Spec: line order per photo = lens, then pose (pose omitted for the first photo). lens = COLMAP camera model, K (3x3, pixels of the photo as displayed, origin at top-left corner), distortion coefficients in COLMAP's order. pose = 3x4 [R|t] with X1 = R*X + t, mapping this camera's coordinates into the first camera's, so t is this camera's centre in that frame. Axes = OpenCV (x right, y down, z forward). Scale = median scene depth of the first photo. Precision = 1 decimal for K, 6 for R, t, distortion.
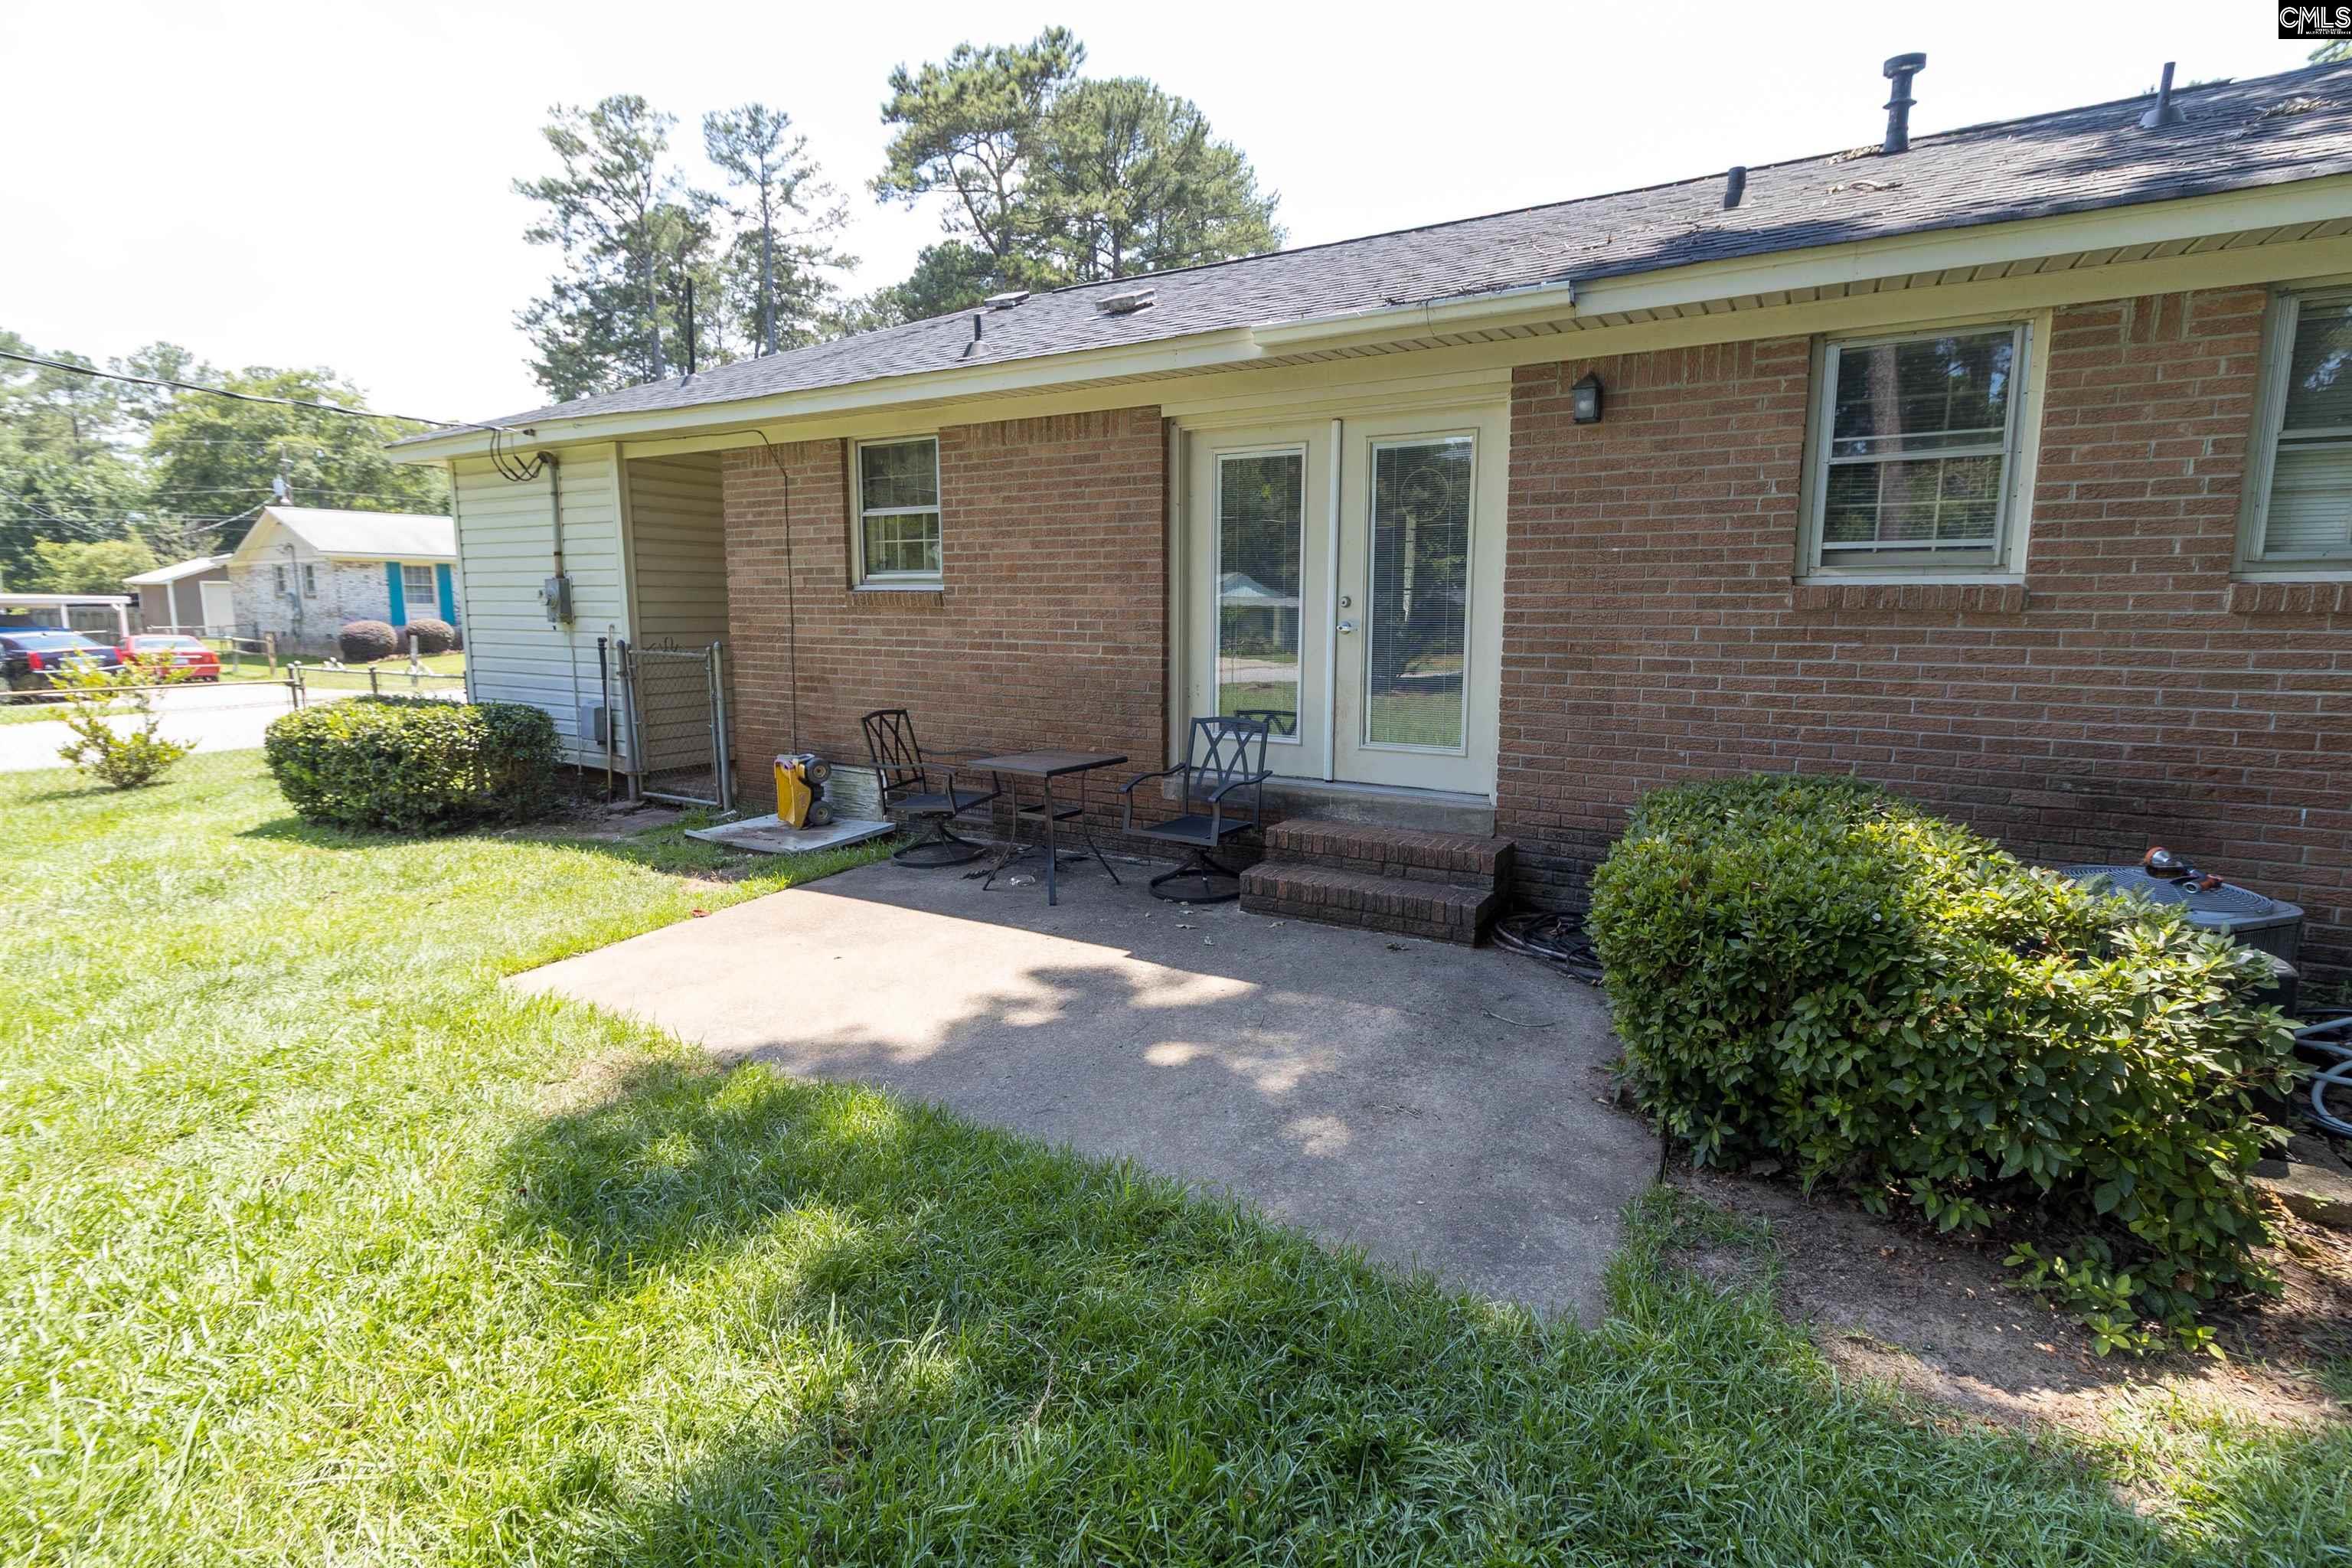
lens RADIAL K [[1062.0, 0, 1176.8], [0, 1062.0, 773.2], [0, 0, 1]] dist [0.002286, -0.001831]
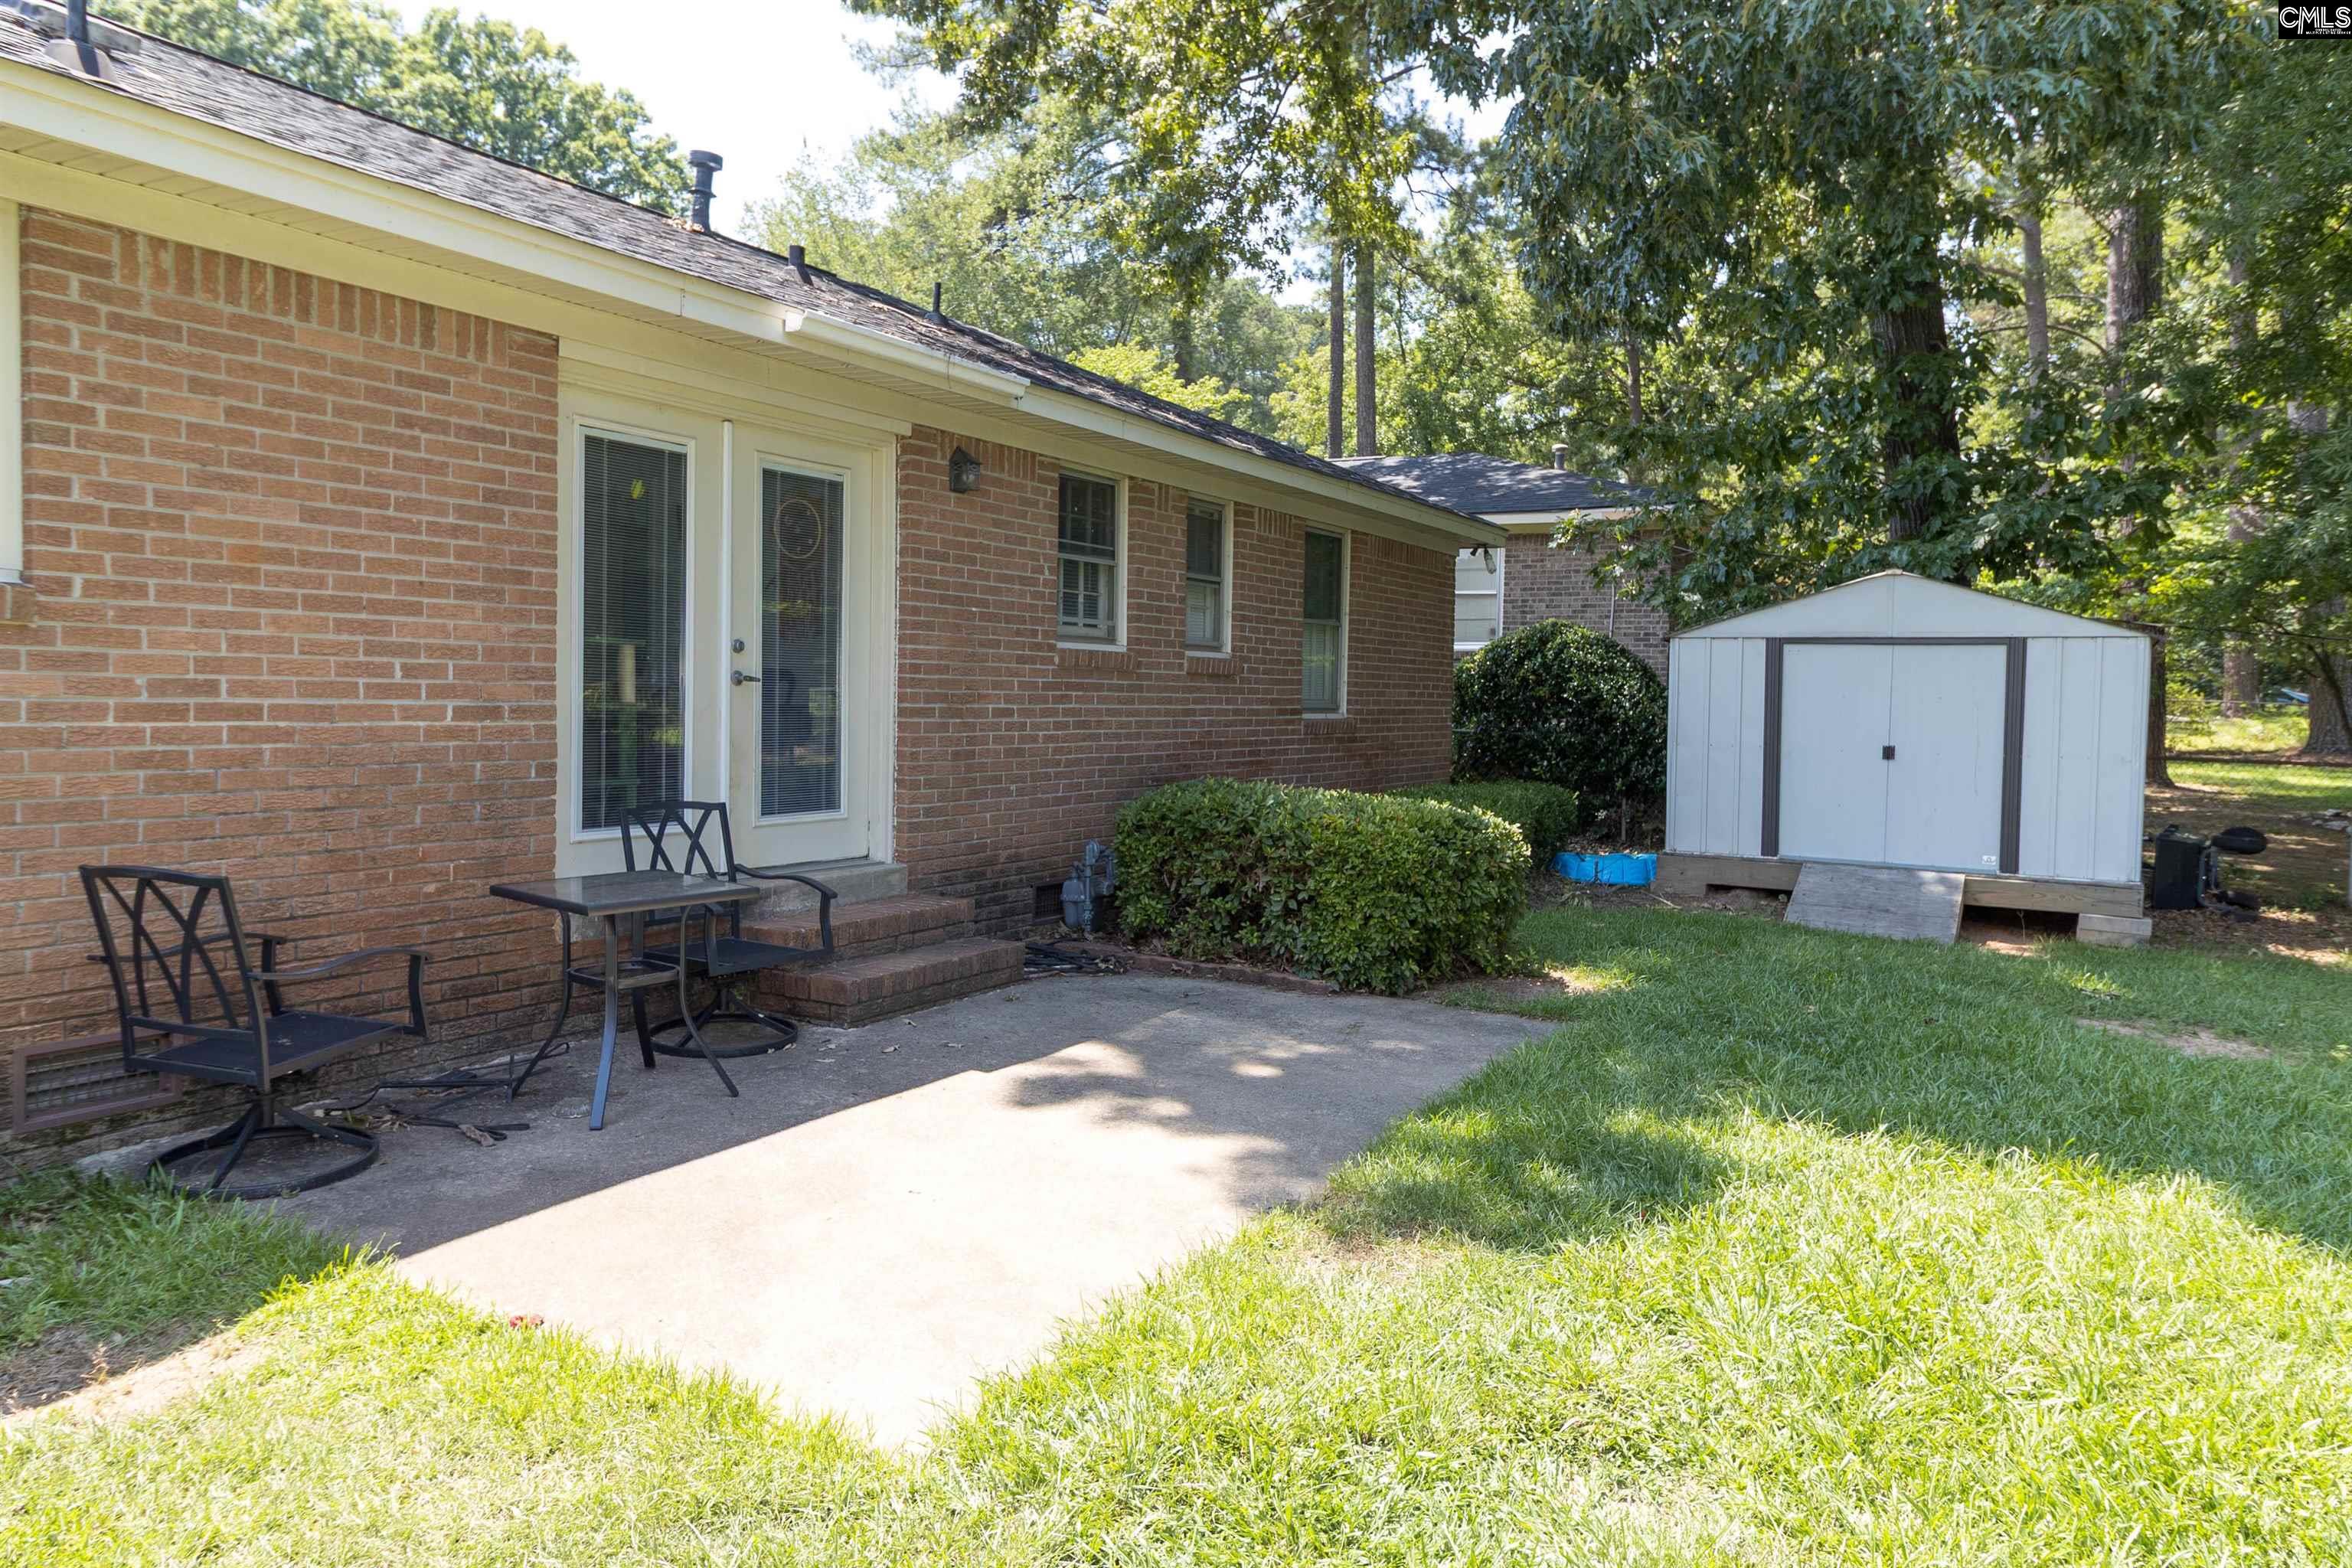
lens RADIAL K [[1497.7, 0, 1197.4], [0, 1497.7, 786.5], [0, 0, 1]] dist [-0.003360, -0.001869]
pose [[0.010821, -0.066113, 0.997753, -0.109649], [0.133513, 0.988973, 0.064083, -0.009252], [-0.990988, 0.132520, 0.019528, 0.072875]]
